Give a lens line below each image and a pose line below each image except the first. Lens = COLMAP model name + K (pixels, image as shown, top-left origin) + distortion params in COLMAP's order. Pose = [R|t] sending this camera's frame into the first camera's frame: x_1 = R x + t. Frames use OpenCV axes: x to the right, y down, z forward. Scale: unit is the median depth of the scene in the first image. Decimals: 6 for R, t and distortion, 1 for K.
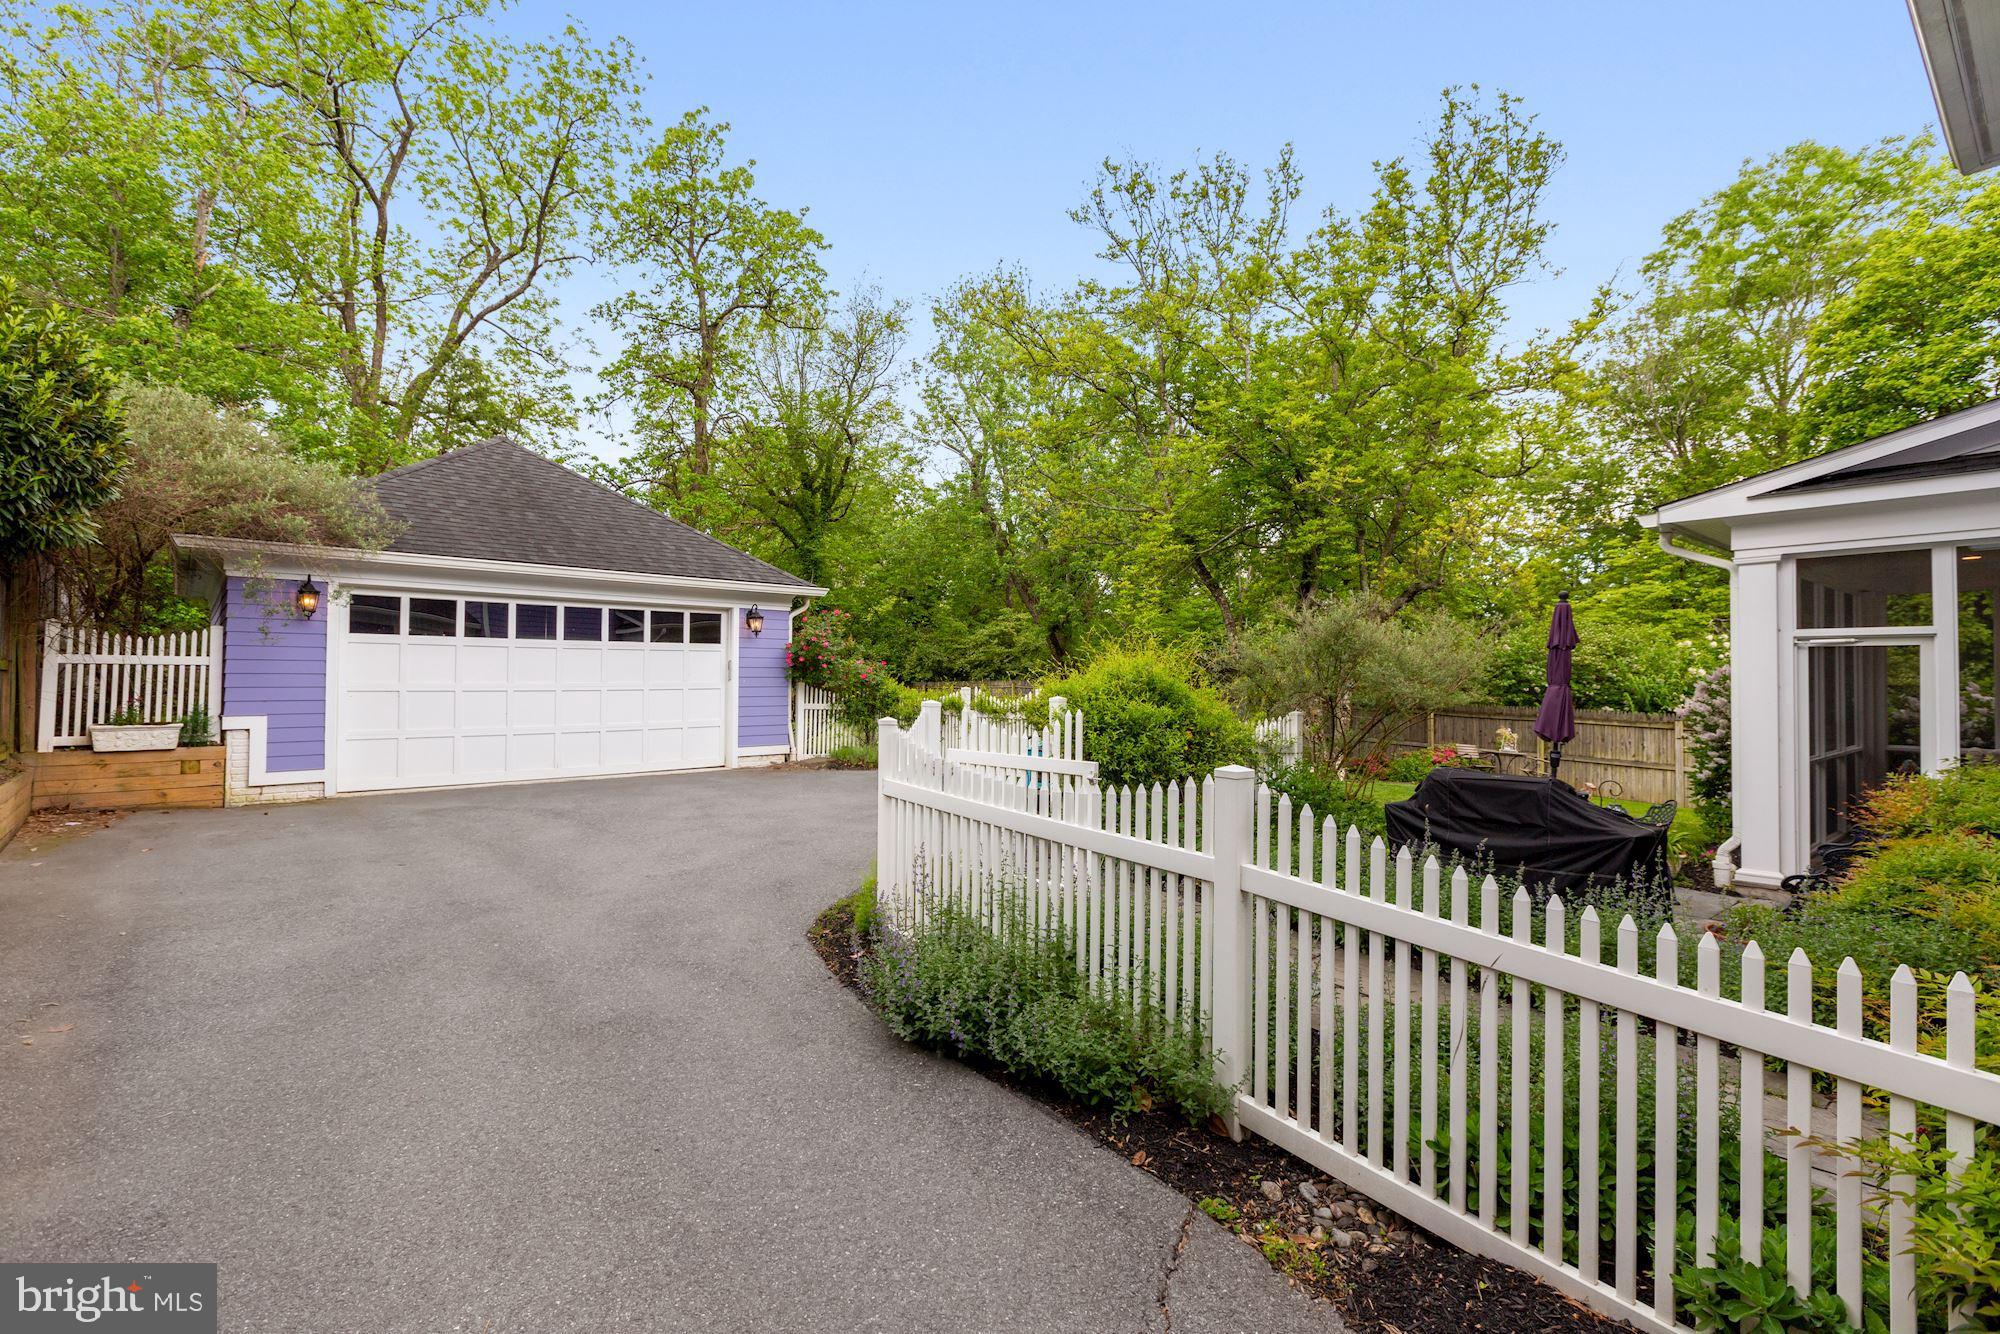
lens RADIAL K [[902.7, 0, 997.7], [0, 902.7, 665.4], [0, 0, 1]] dist [0.002327, 0.000457]
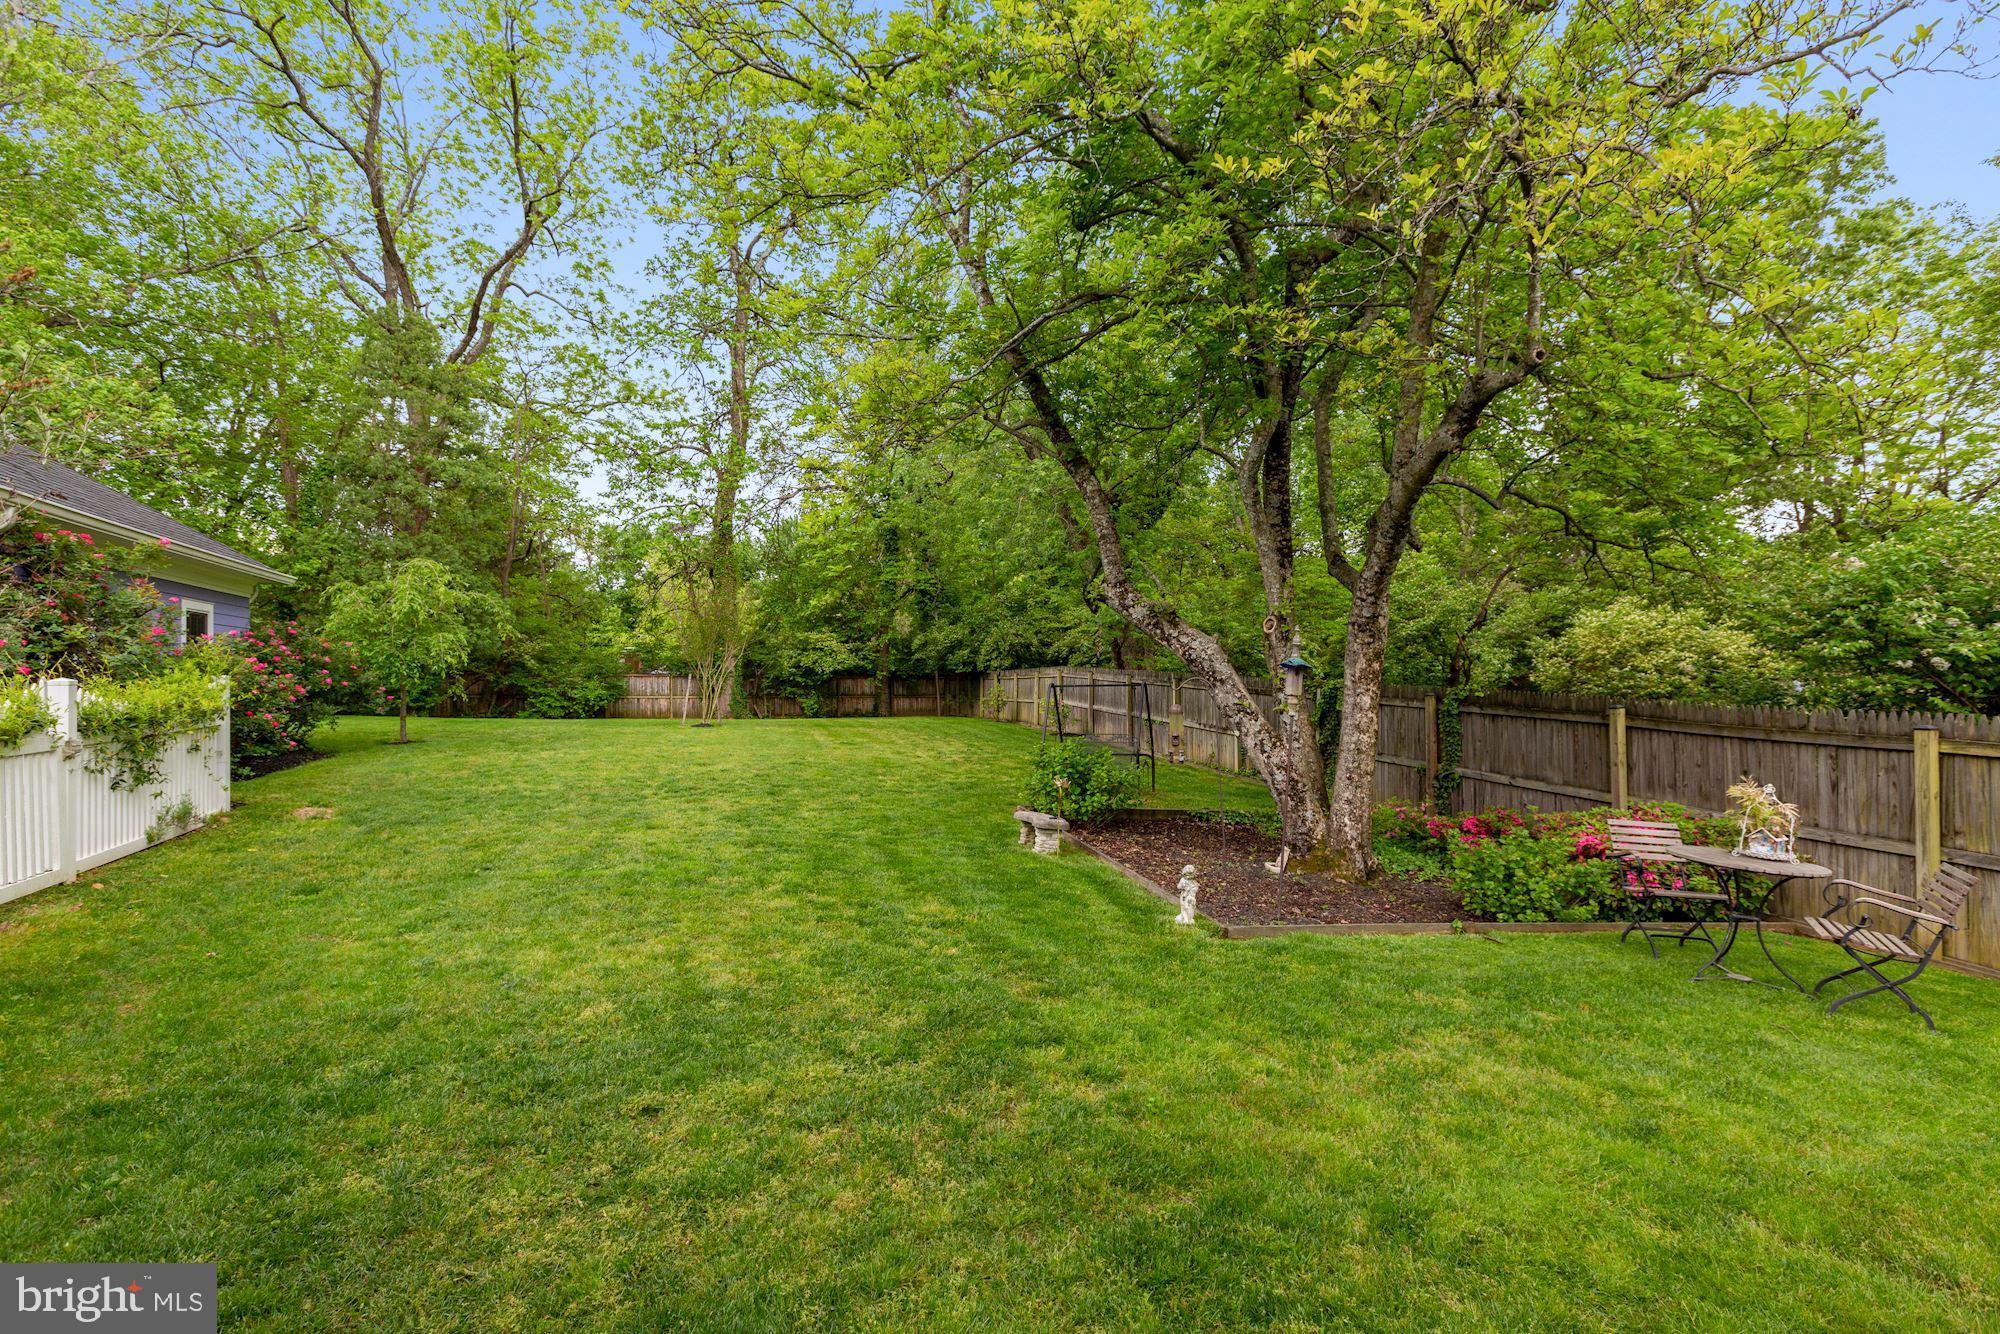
lens RADIAL K [[902.7, 0, 990.8], [0, 902.7, 664.7], [0, 0, 1]] dist [0.002327, 0.000457]
pose [[0.946527, -0.018079, -0.322119, 0.363900], [0.021072, 0.999761, 0.005807, 0.017625], [0.321937, -0.012284, 0.946682, 0.542641]]
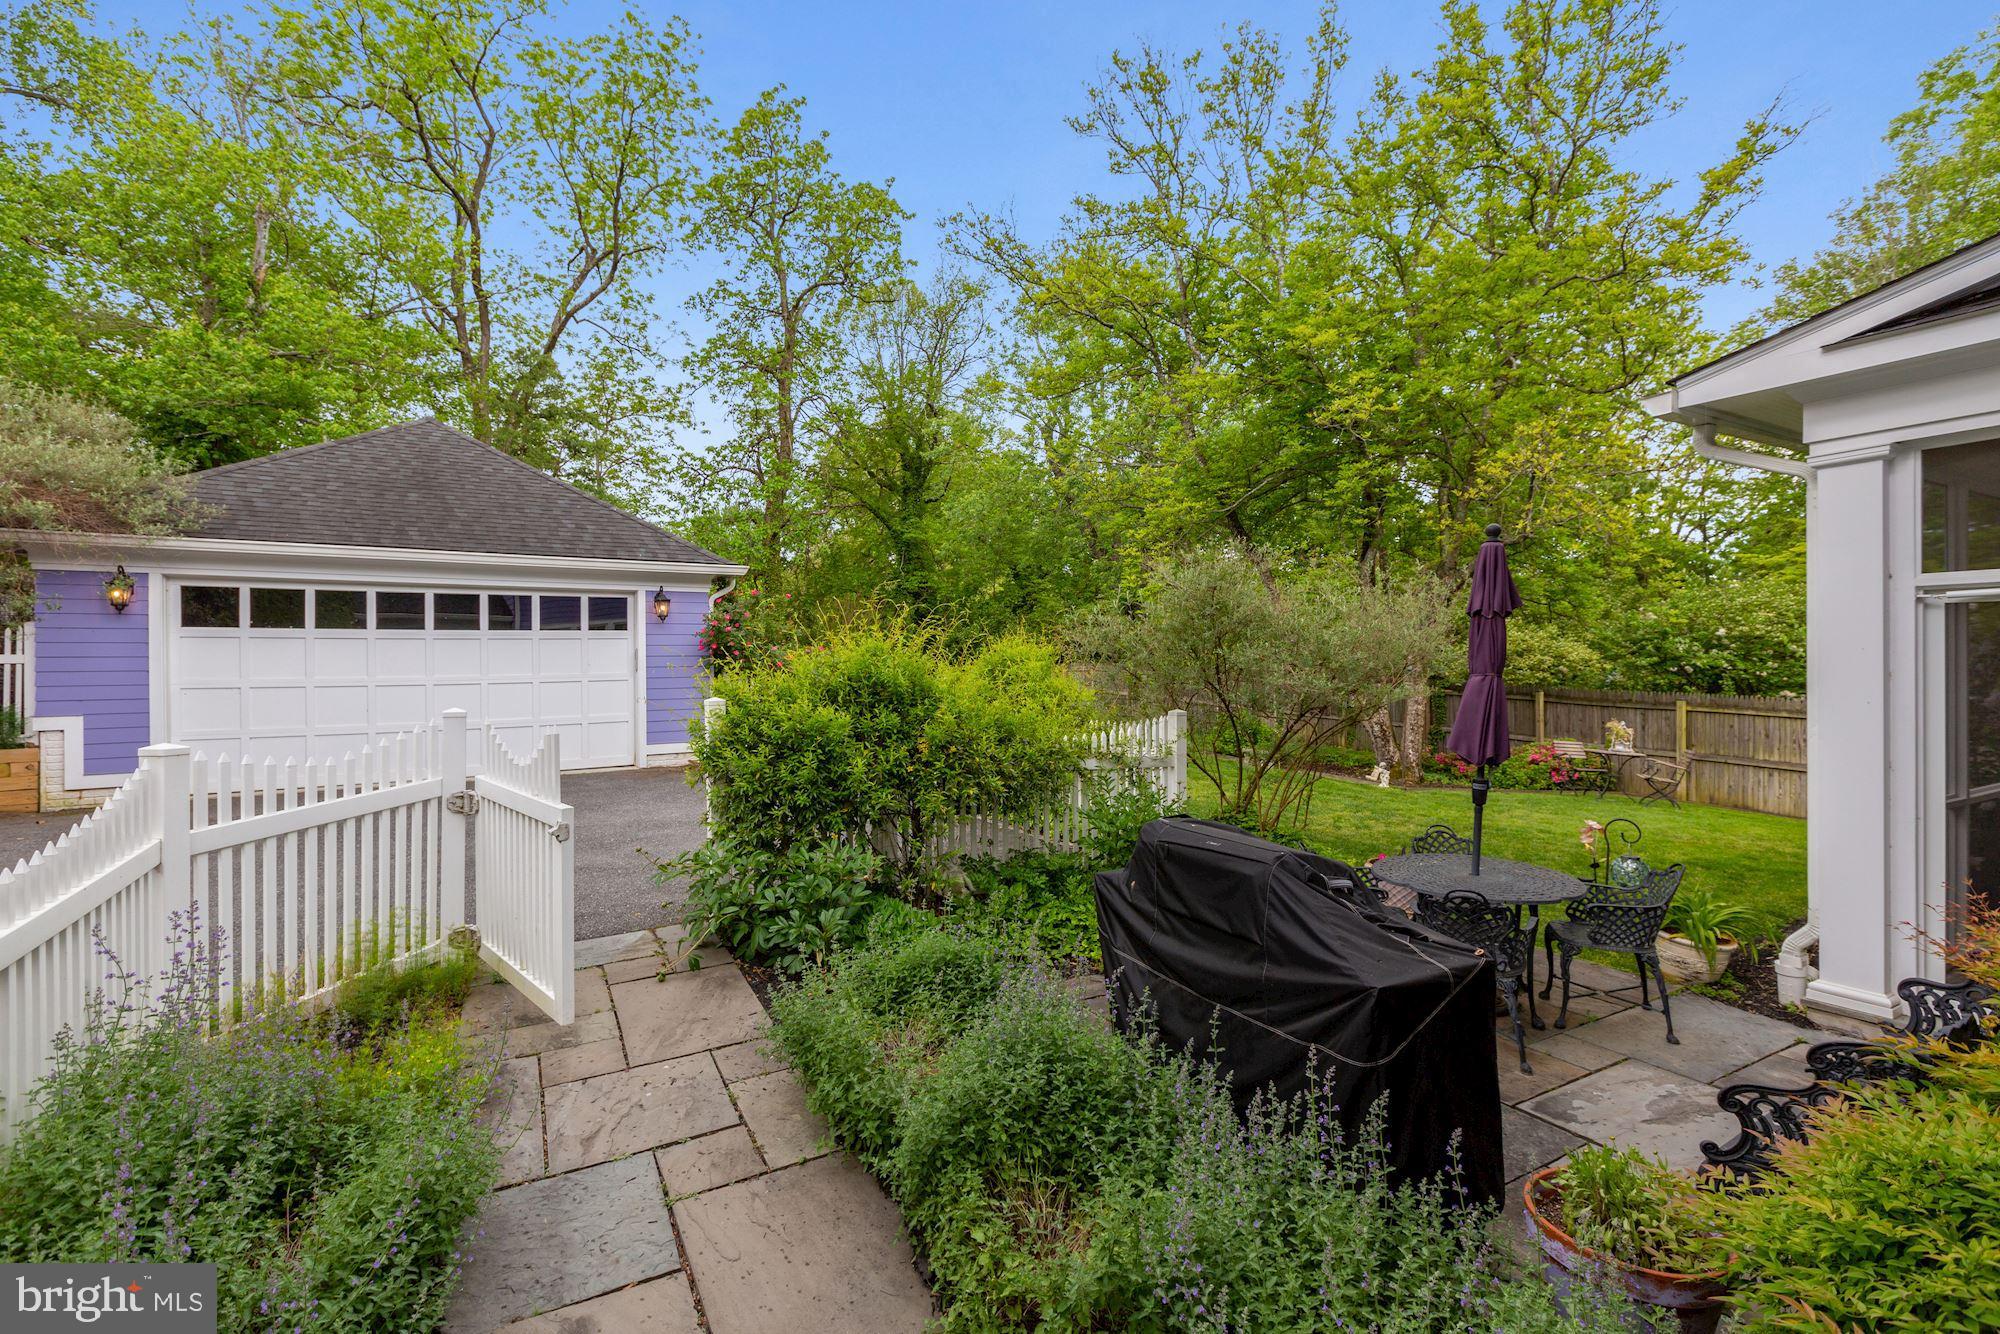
lens RADIAL K [[902.7, 0, 994.9], [0, 902.7, 666.4], [0, 0, 1]] dist [0.002327, 0.000457]
pose [[0.983159, -0.011034, -0.182421, 0.159088], [0.014936, 0.999688, 0.020033, -0.000492], [0.182143, -0.022421, 0.983016, 0.127414]]
